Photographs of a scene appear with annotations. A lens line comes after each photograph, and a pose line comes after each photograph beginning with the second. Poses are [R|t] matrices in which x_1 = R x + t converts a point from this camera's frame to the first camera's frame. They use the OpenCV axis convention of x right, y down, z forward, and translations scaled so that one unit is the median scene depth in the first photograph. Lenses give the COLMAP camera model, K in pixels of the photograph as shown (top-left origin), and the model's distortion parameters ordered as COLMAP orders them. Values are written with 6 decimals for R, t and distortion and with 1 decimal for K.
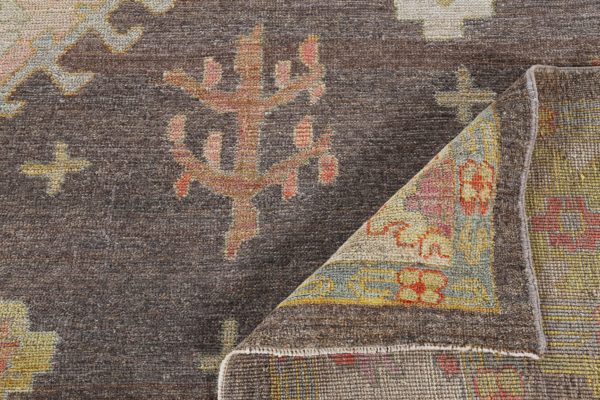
lens RADIAL K [[867.9, 0, 299.9], [0, 867.9, 200.7], [0, 0, 1]] dist [0.174847, 0.000000]
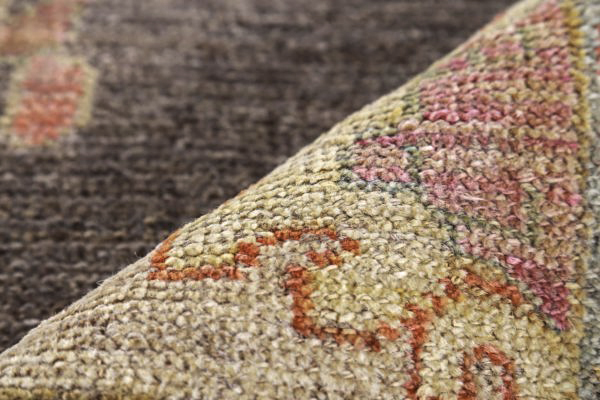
lens RADIAL K [[1742.9, 0, 299.5], [0, 1742.9, 199.0], [0, 0, 1]] dist [0.539100, 0.000000]
pose [[0.998678, 0.038206, 0.034390, 0.093166], [-0.029497, 0.973838, -0.225320, 0.105446], [-0.042099, 0.224008, 0.973678, 0.580877]]
